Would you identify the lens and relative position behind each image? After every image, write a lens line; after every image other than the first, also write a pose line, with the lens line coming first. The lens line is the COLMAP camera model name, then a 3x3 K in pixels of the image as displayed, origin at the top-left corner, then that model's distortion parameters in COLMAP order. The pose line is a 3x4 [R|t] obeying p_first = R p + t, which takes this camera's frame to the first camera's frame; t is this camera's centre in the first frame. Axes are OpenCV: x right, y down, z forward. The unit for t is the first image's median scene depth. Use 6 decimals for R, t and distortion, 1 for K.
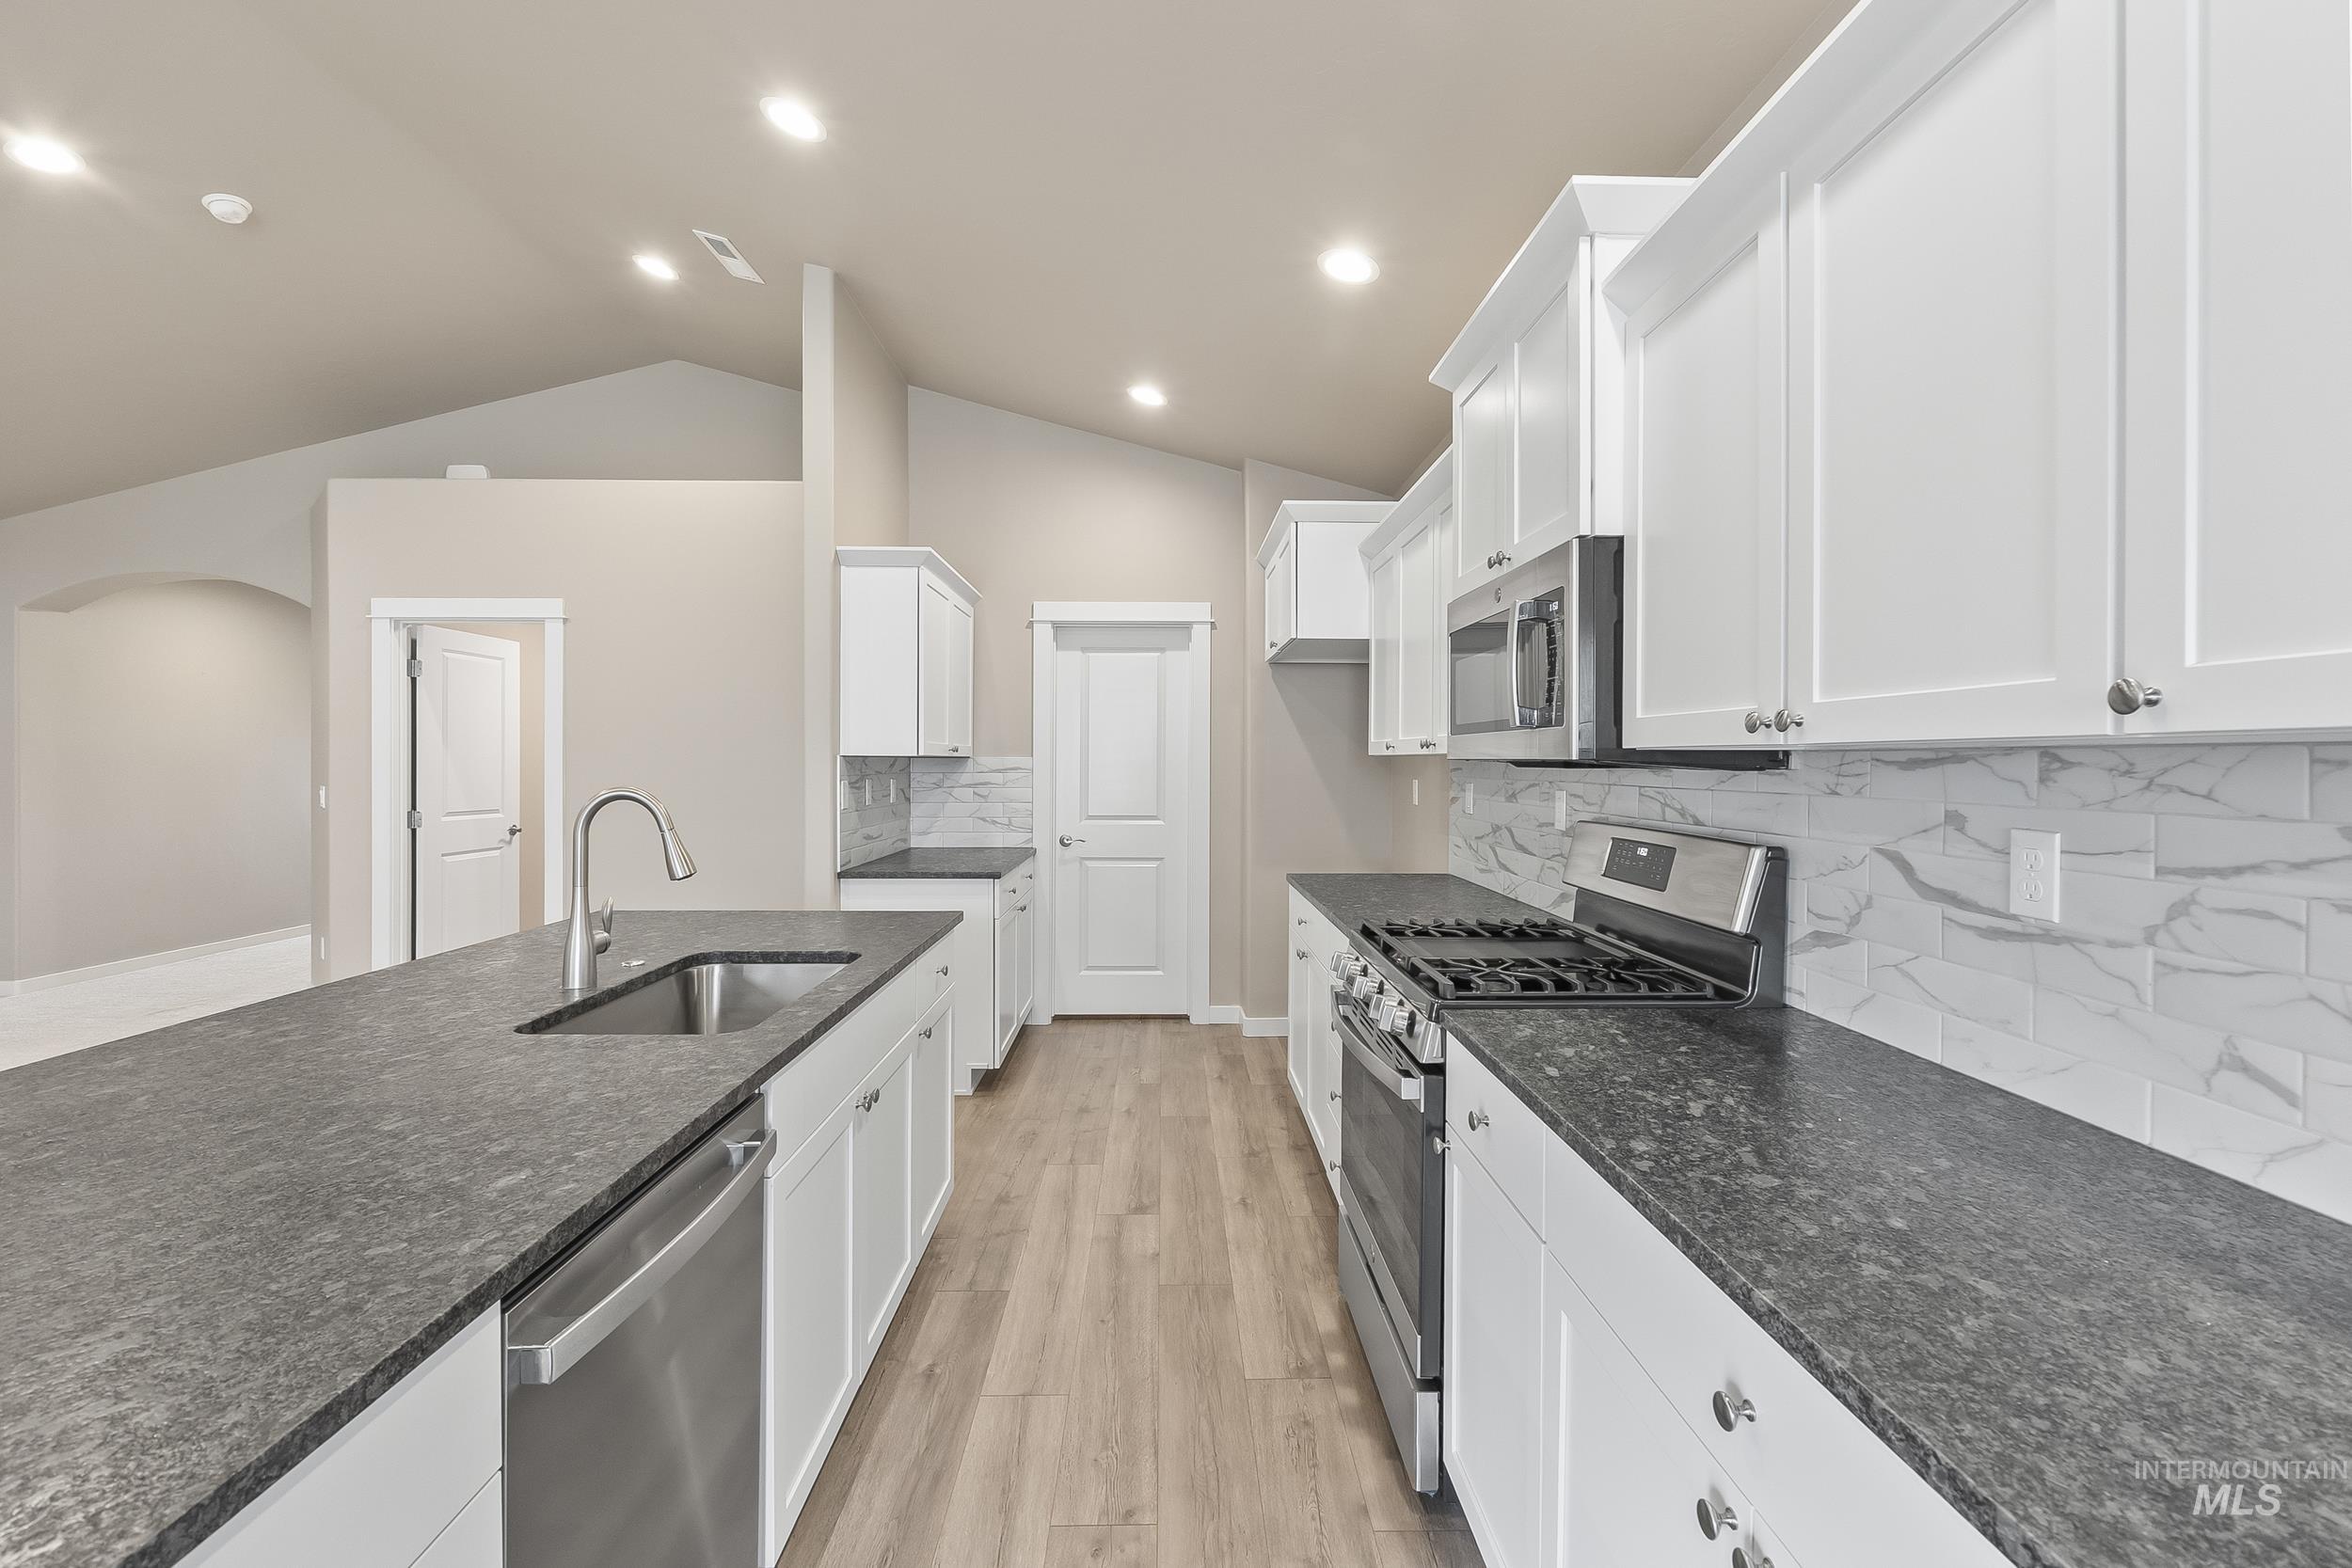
lens RADIAL K [[1028.2, 0, 1176.8], [0, 1028.2, 771.0], [0, 0, 1]] dist [-0.000642, -0.000011]
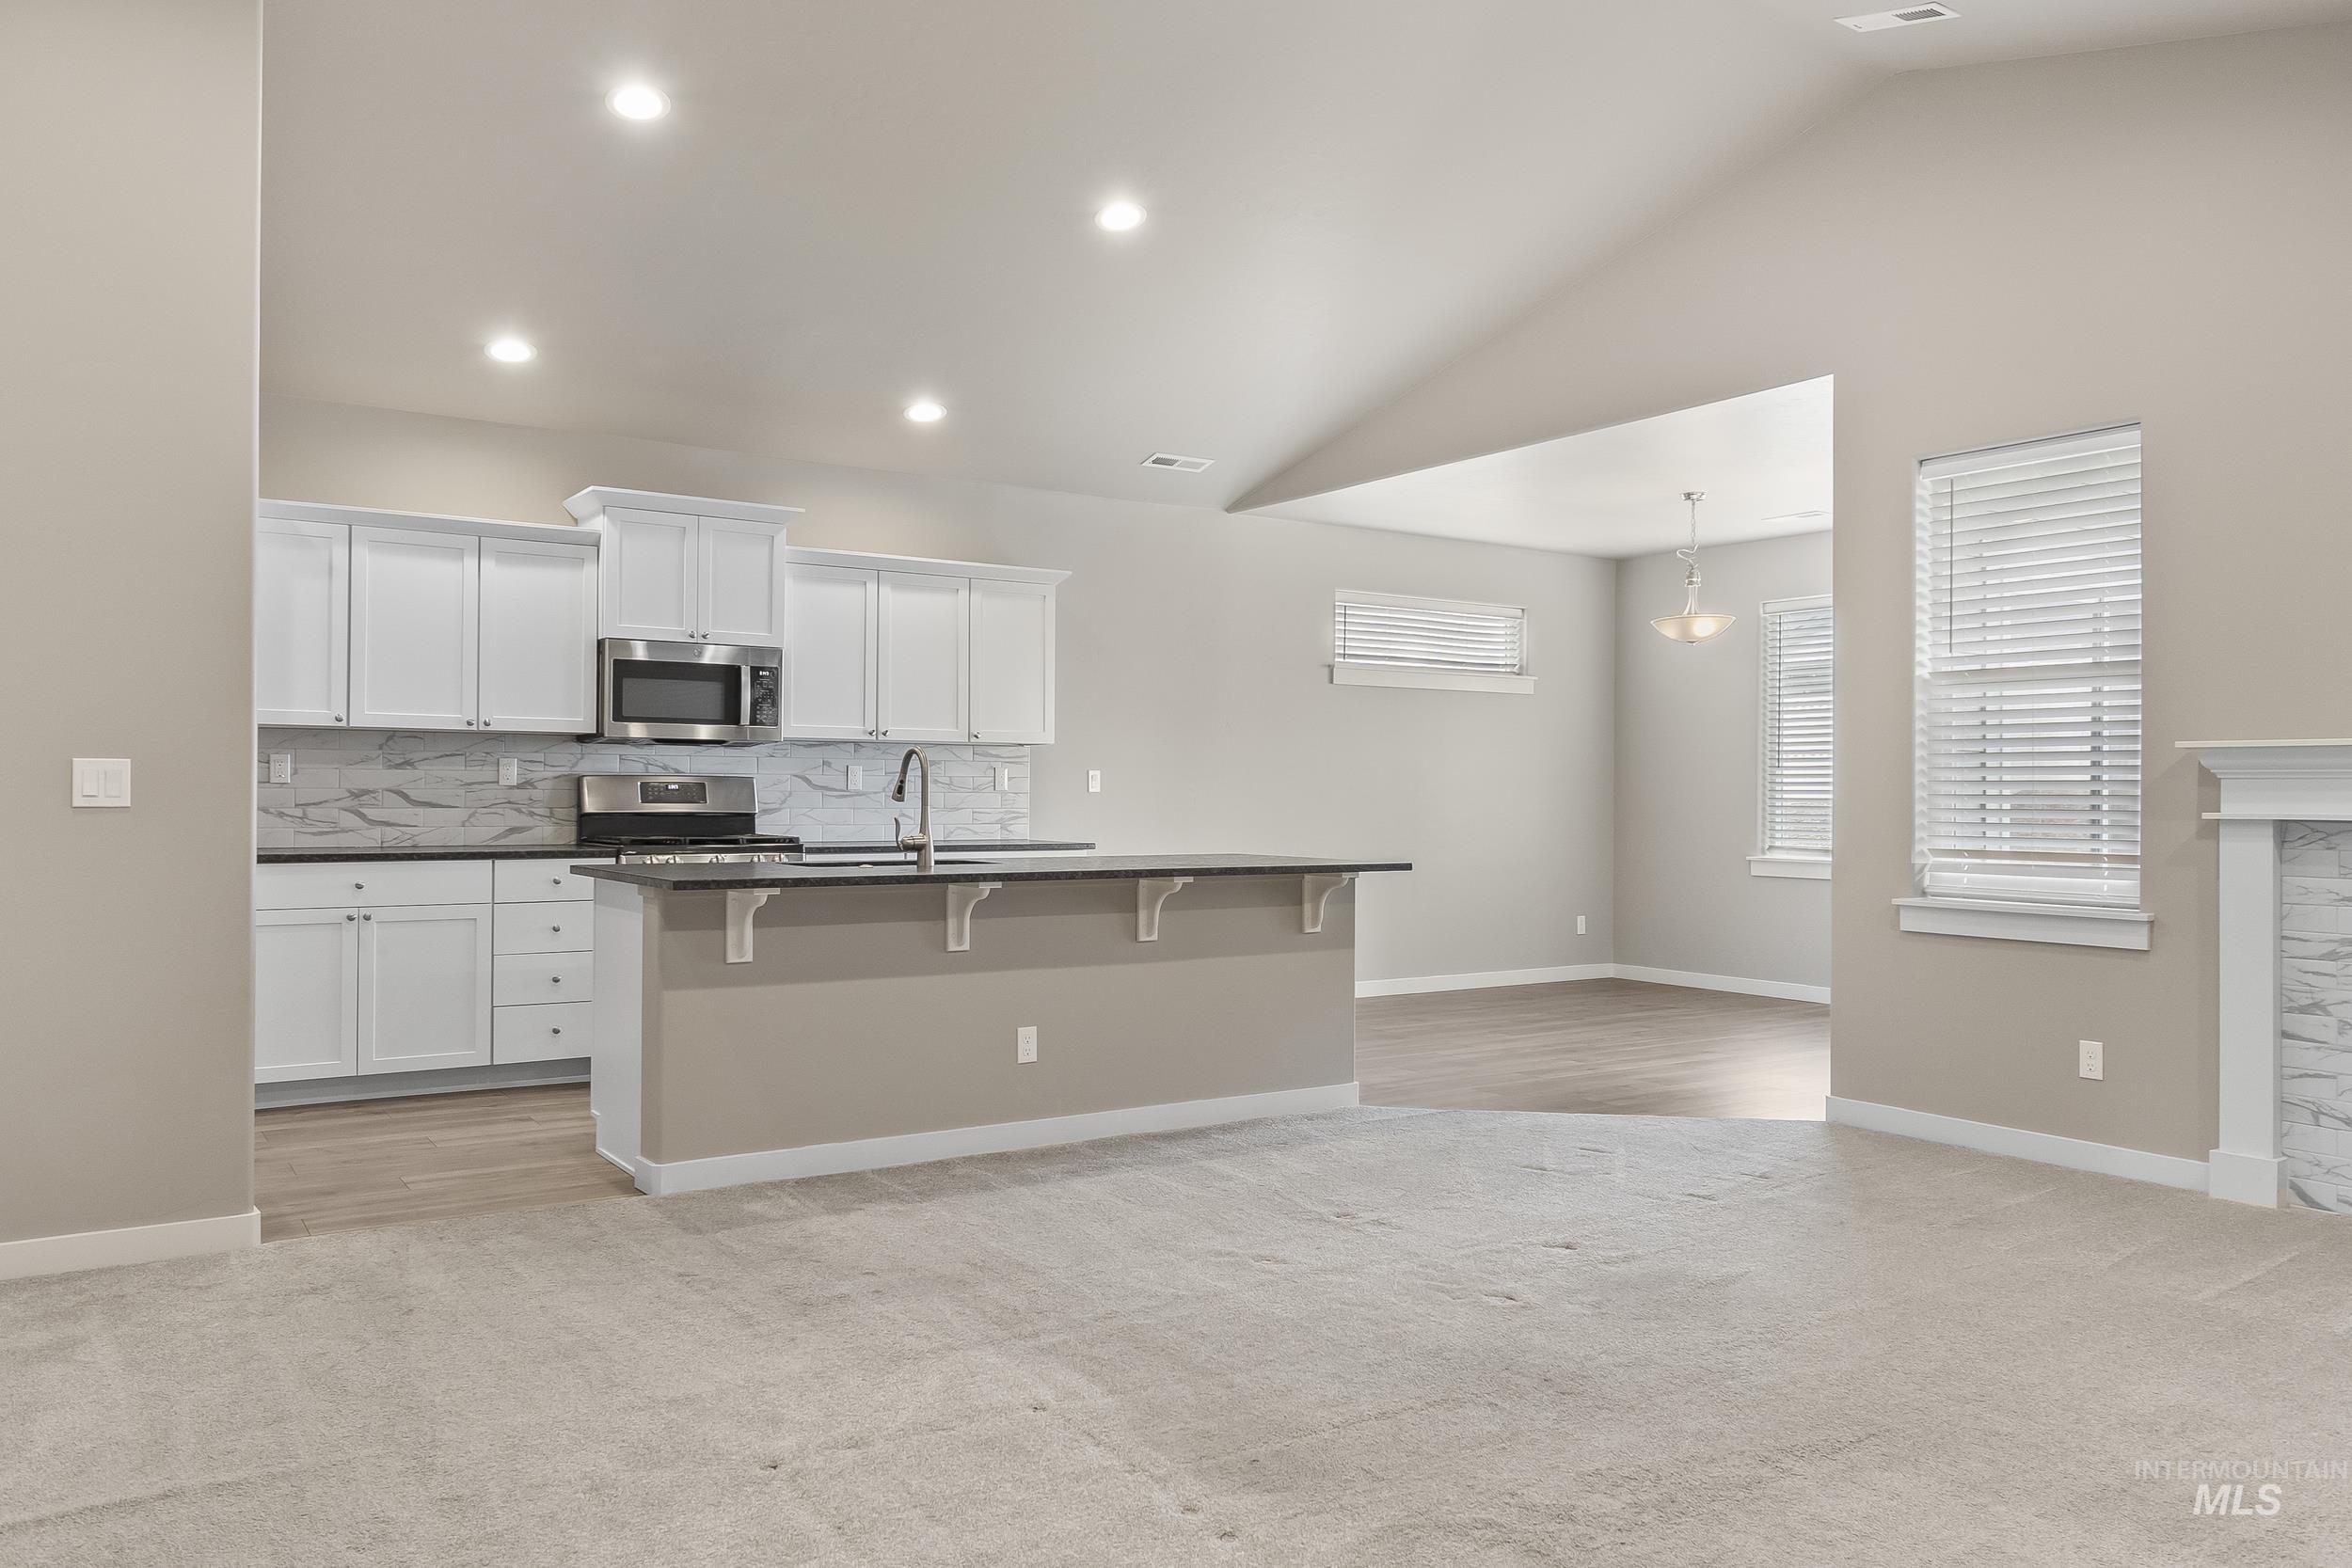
lens RADIAL K [[1763.4, 0, 1186.6], [0, 1763.4, 770.1], [0, 0, 1]] dist [0.034515, 0.001337]
pose [[-0.550354, -0.006753, 0.834904, -4.298031], [-0.003476, 0.999977, 0.005797, 0.031750], [-0.834924, 0.000289, -0.550365, 2.988130]]
